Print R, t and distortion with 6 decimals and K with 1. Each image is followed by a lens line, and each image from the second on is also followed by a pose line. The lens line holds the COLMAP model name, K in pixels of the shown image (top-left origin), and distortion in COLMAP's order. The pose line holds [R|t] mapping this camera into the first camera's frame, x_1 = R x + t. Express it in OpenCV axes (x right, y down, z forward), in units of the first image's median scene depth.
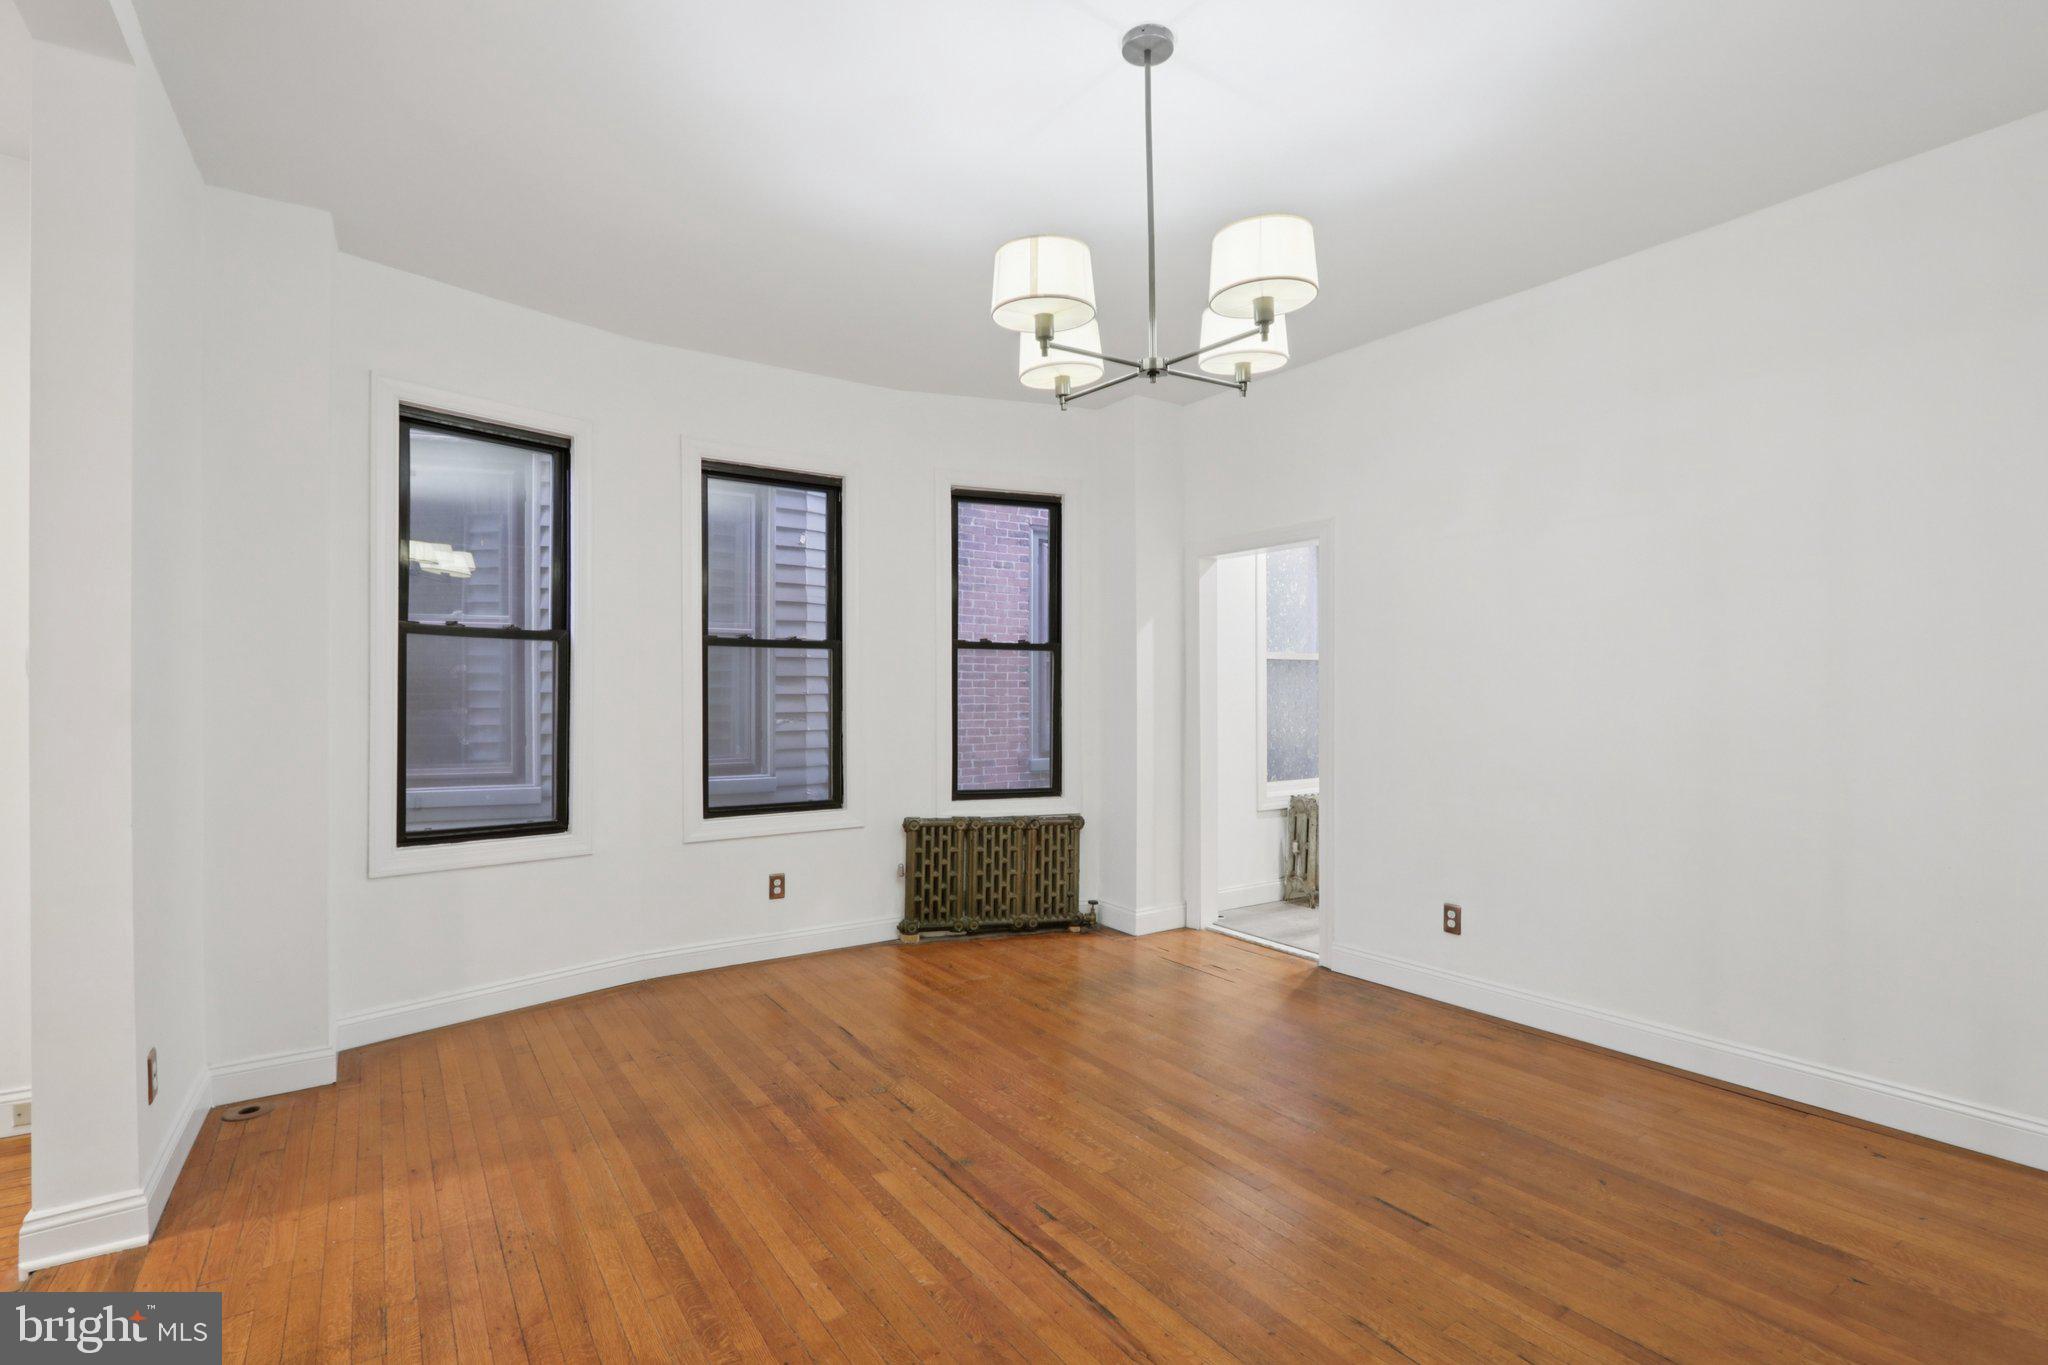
lens RADIAL K [[941.6, 0, 1023.1], [0, 941.6, 692.9], [0, 0, 1]] dist [-0.000750, -0.000104]
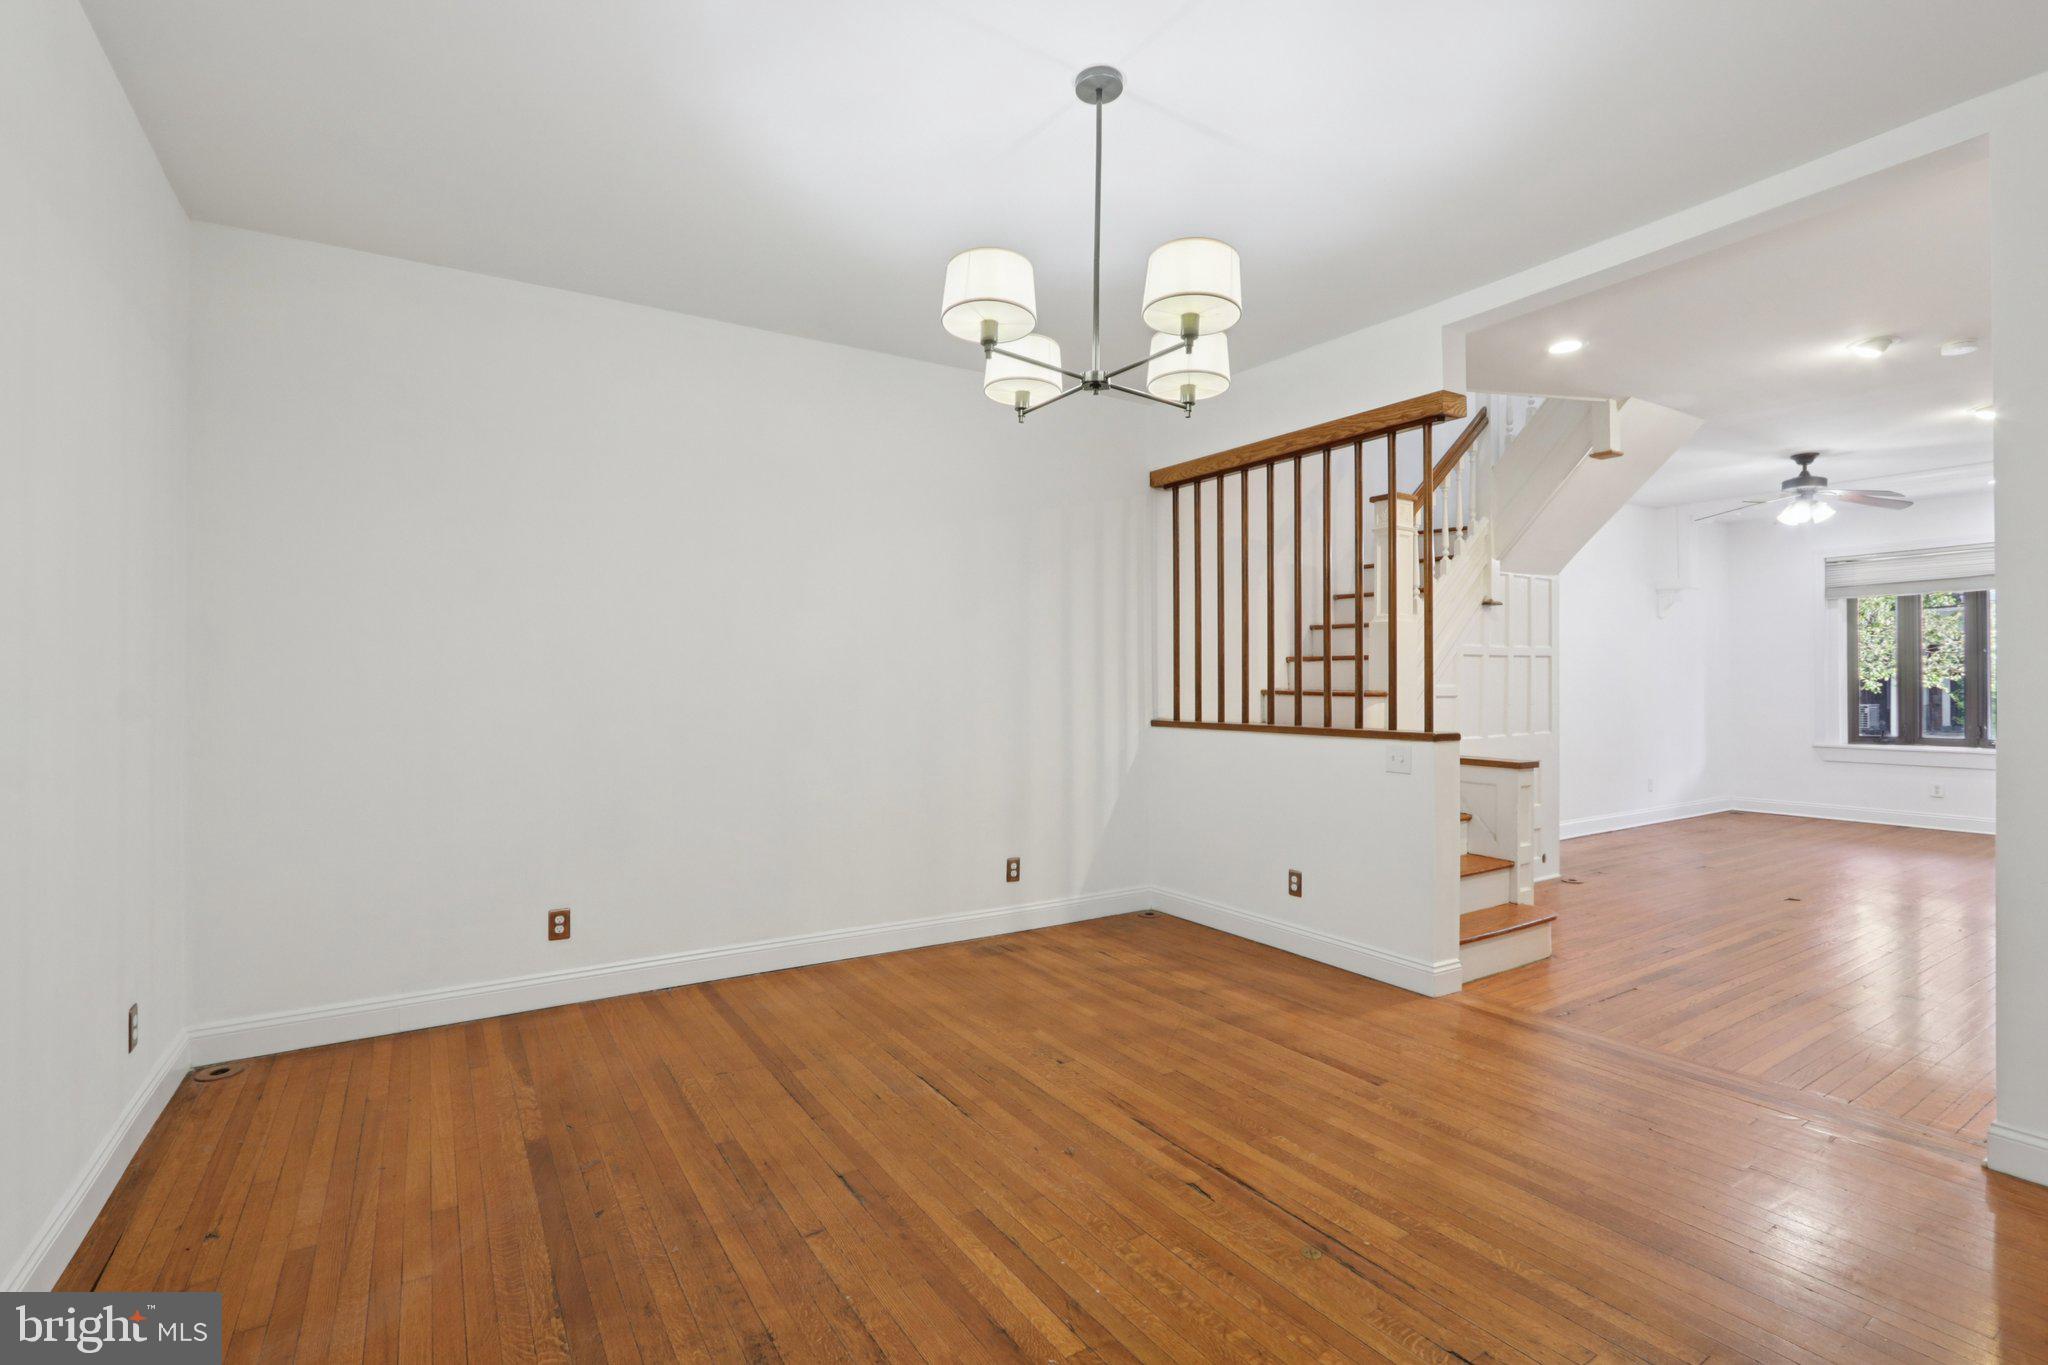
lens RADIAL K [[941.6, 0, 1027.6], [0, 941.6, 675.1], [0, 0, 1]] dist [-0.000750, -0.000104]
pose [[-0.999589, -0.000740, 0.028656, 0.184523], [-0.001022, 0.999951, -0.009828, 0.002338], [-0.028647, -0.009853, -0.999541, 2.066337]]
